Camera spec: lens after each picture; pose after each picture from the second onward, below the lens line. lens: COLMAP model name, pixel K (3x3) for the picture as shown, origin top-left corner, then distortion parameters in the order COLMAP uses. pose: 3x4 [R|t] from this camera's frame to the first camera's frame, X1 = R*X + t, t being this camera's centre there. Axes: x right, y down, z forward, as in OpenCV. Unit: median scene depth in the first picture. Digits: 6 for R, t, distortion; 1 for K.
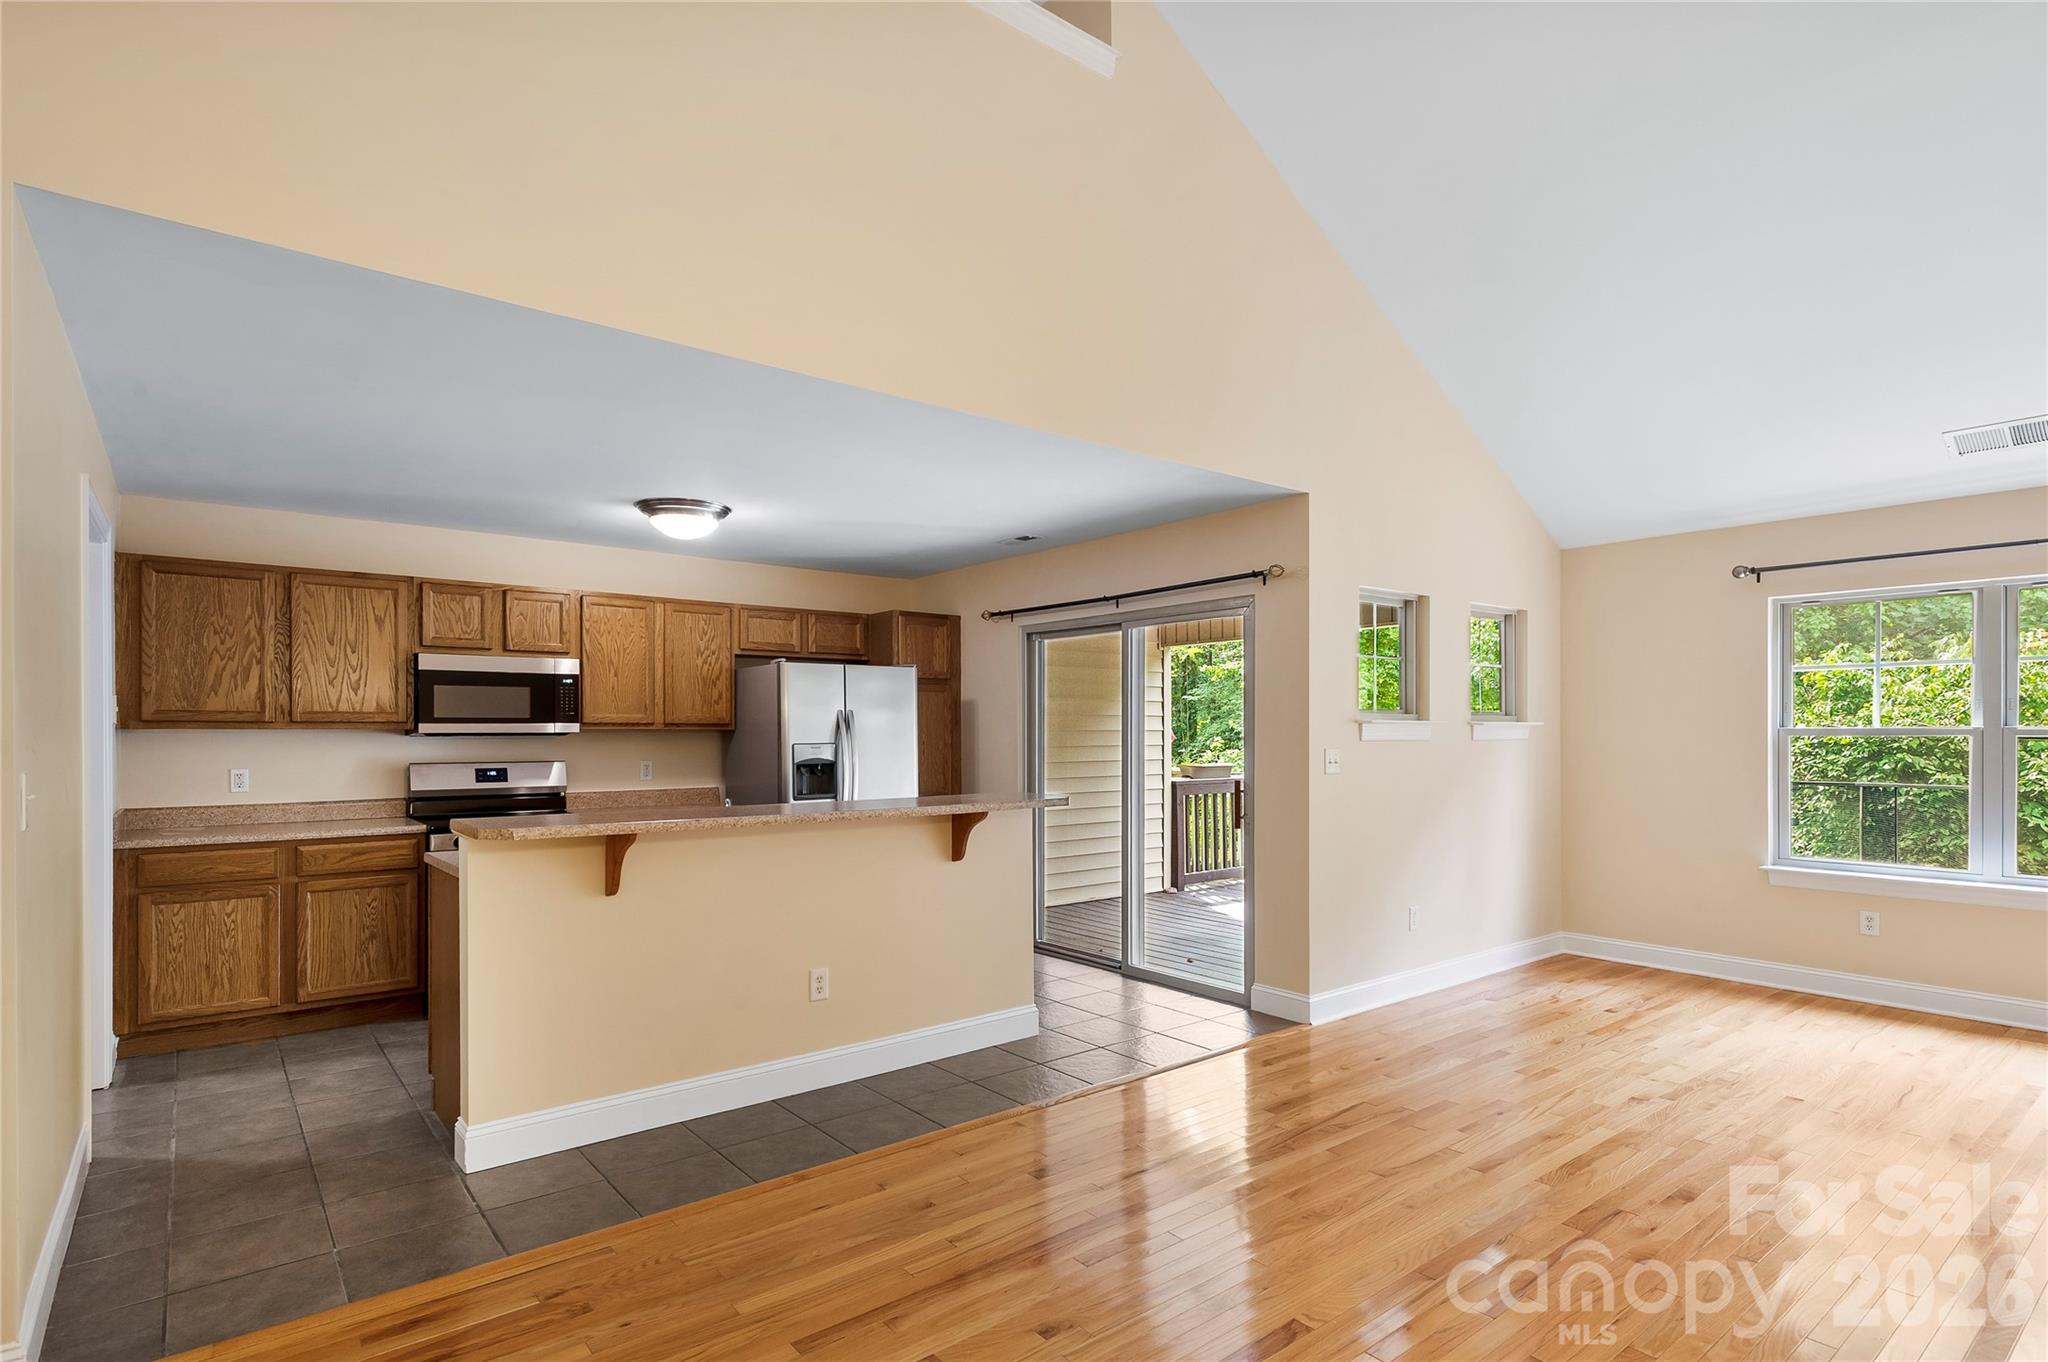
lens RADIAL K [[1013.1, 0, 1010.3], [0, 1013.1, 731.8], [0, 0, 1]] dist [0.009091, -0.003054]
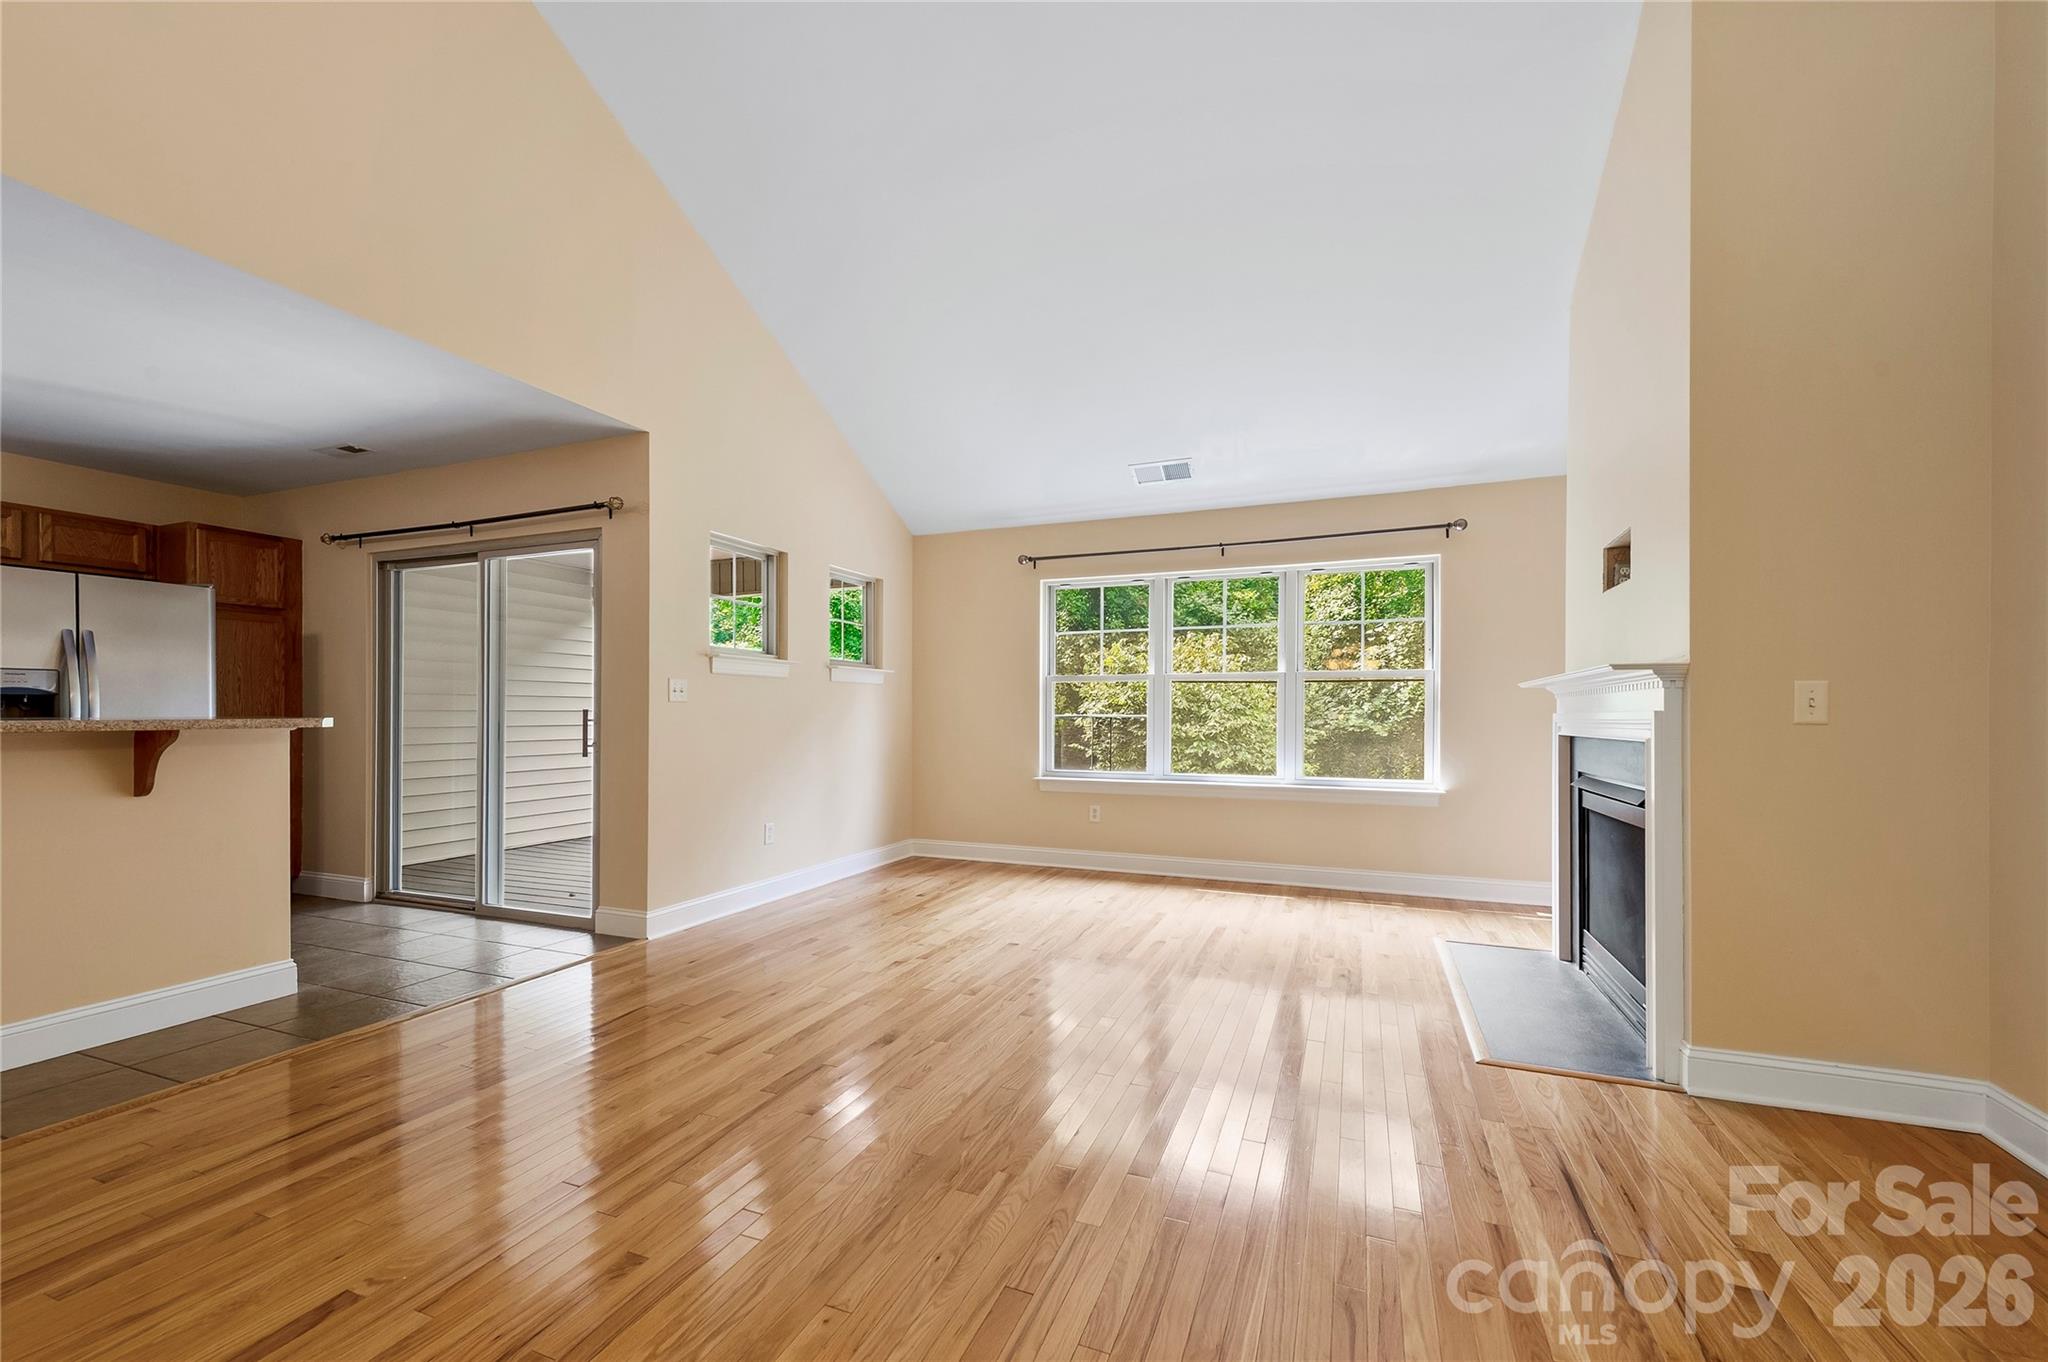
lens RADIAL K [[820.7, 0, 1009.9], [0, 820.7, 710.8], [0, 0, 1]] dist [0.015824, -0.004126]
pose [[0.872347, 0.003949, 0.488872, 0.187724], [-0.002931, 0.999992, -0.002848, 0.049652], [-0.488879, 0.001051, 0.872351, 0.068767]]
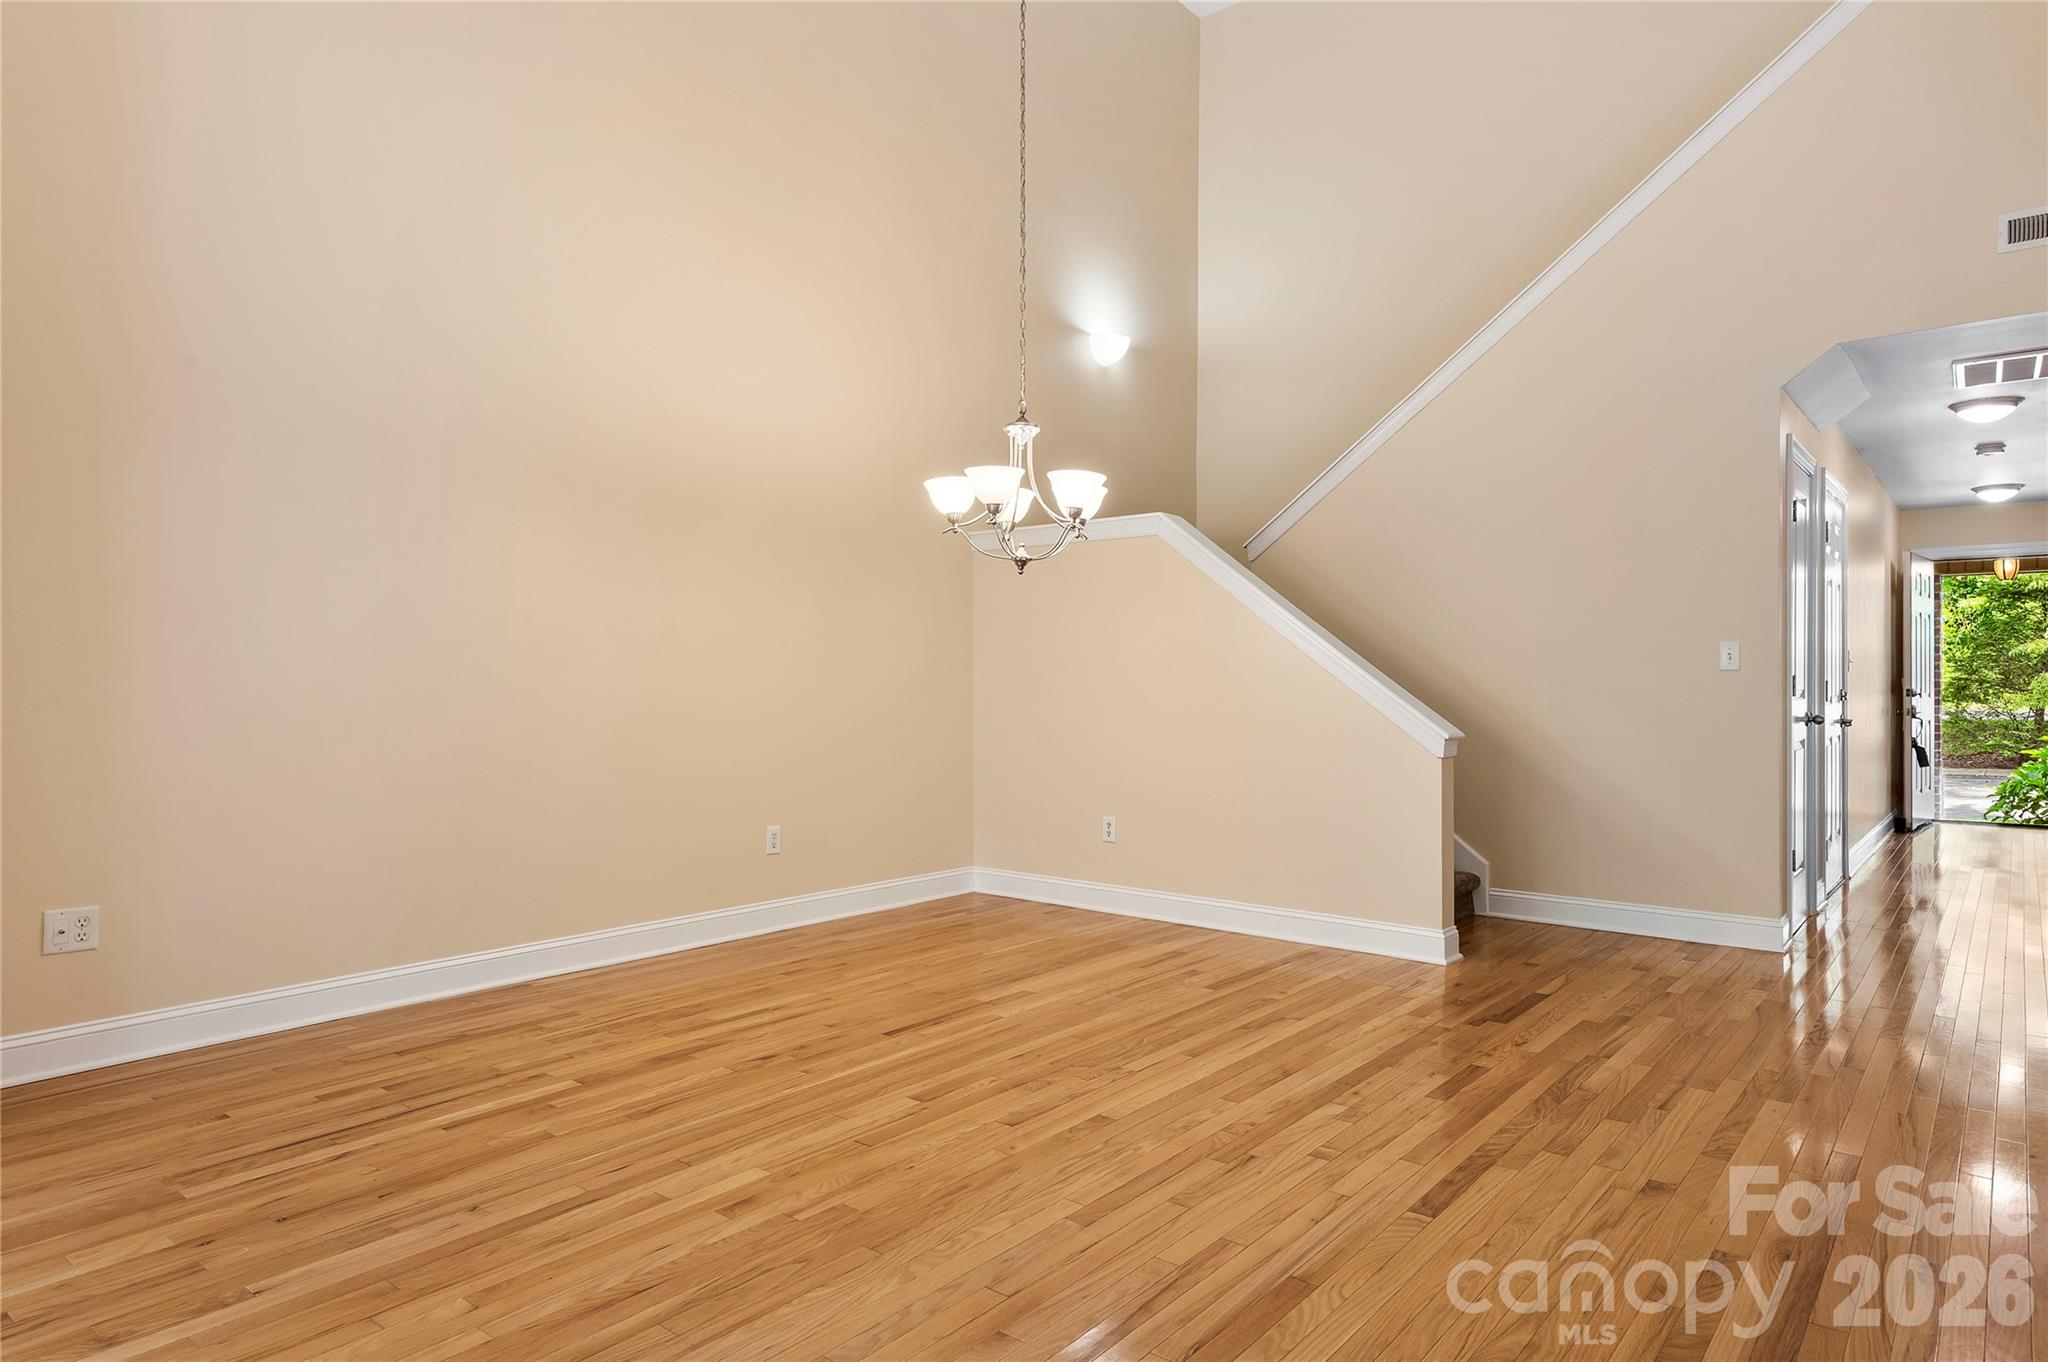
lens RADIAL K [[1216.6, 0, 1023.0], [0, 1216.6, 676.5], [0, 0, 1]] dist [0.014284, -0.006632]
pose [[-0.975306, -0.001118, -0.220853, 0.389100], [0.001231, 0.999944, -0.010498, 0.052776], [0.220853, -0.010510, -0.975251, 0.886948]]
